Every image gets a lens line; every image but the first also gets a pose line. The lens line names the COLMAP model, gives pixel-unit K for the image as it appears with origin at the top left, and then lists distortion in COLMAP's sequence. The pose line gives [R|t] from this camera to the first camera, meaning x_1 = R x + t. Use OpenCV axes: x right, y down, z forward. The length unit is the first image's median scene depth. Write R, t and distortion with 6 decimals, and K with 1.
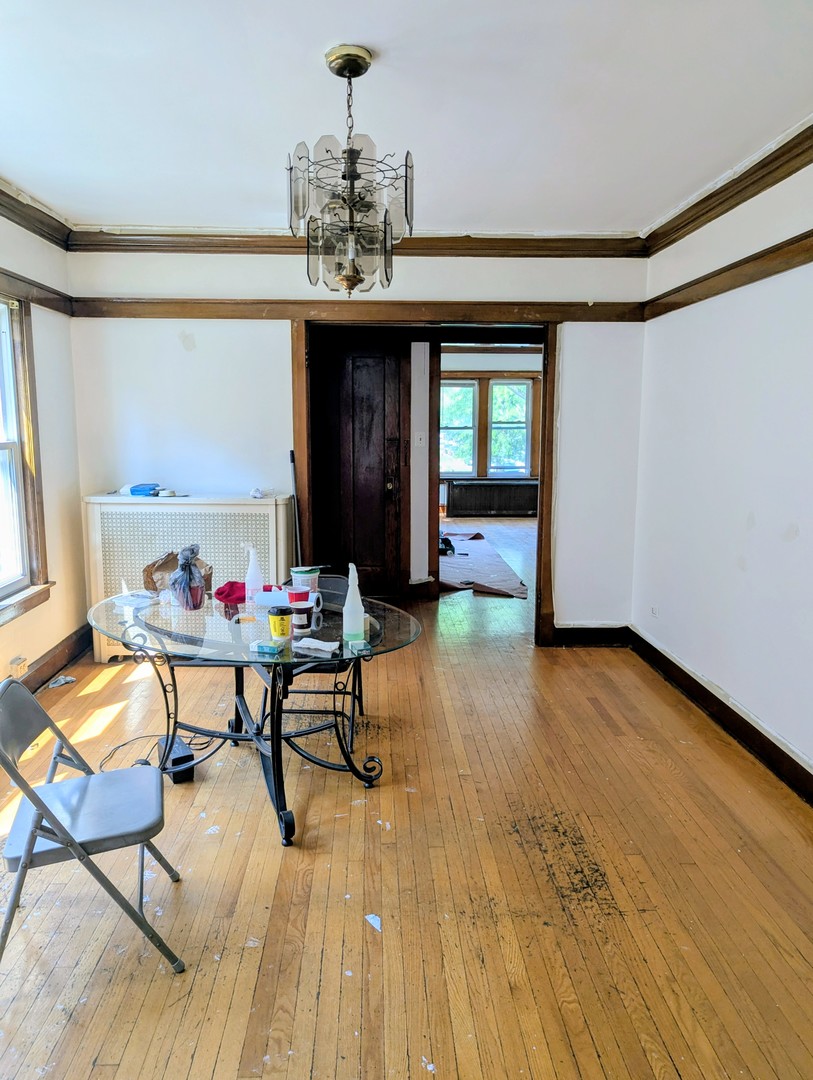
lens RADIAL K [[761.4, 0, 403.0], [0, 761.4, 540.3], [0, 0, 1]] dist [0.002909, -0.000587]
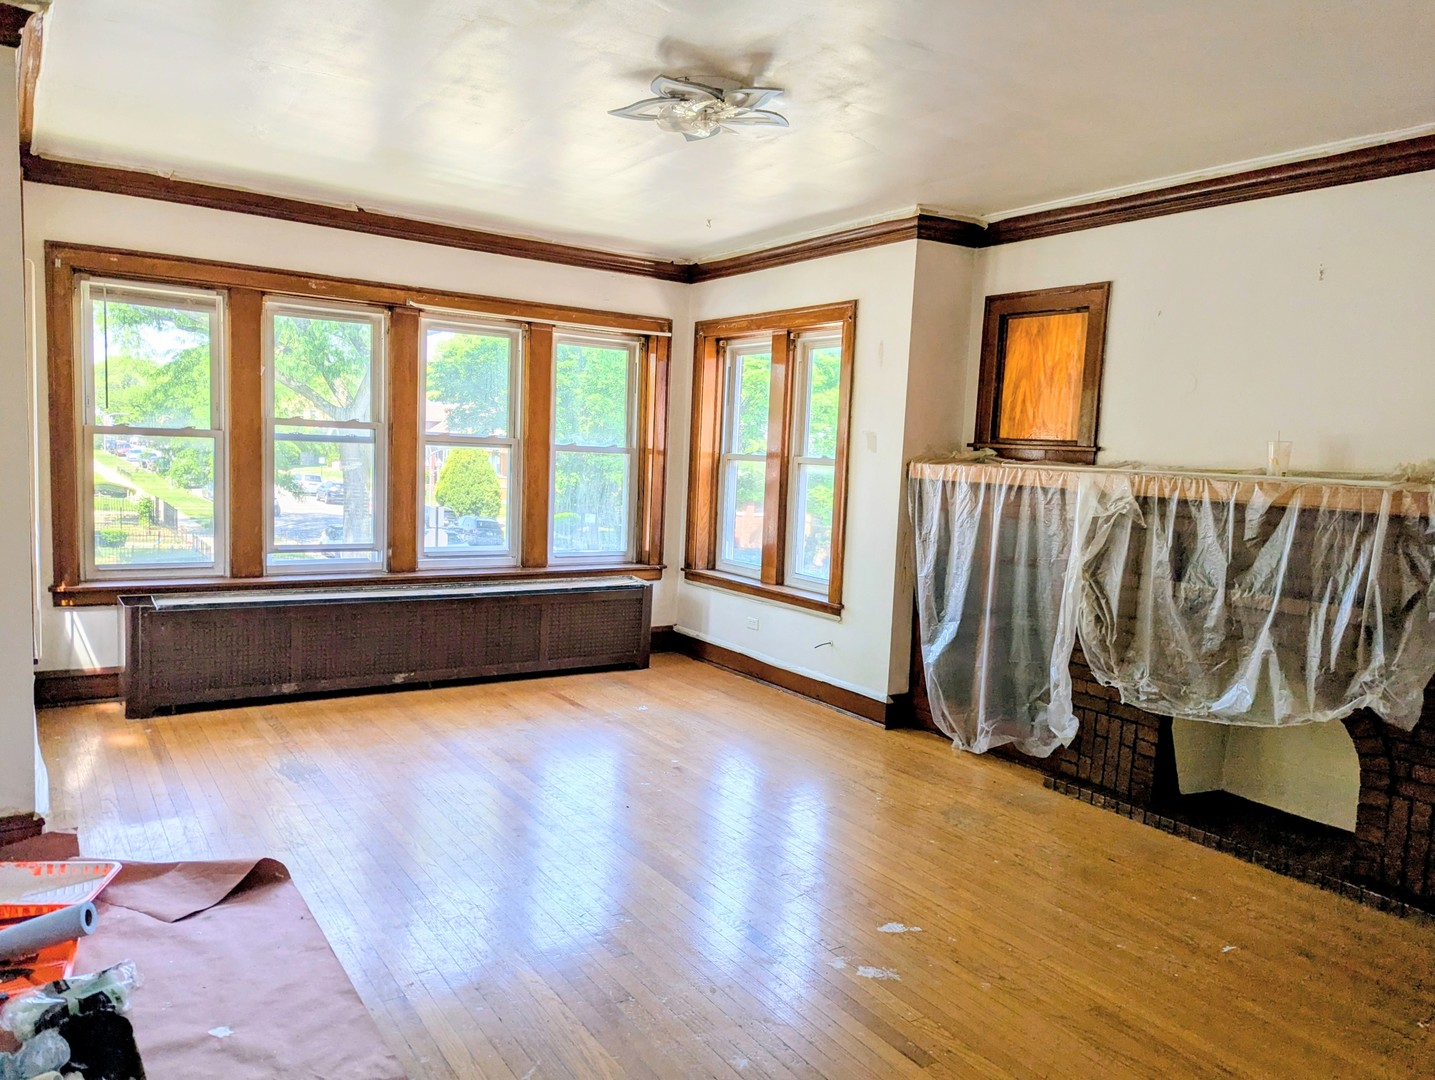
lens RADIAL K [[1013.1, 0, 717.4], [0, 1013.1, 547.1], [0, 0, 1]] dist [-0.003180, -0.000202]
pose [[0.849875, -0.022924, 0.526485, 0.045577], [0.051903, 0.997837, -0.040337, -0.070160], [-0.524422, 0.061607, 0.849227, 0.516776]]
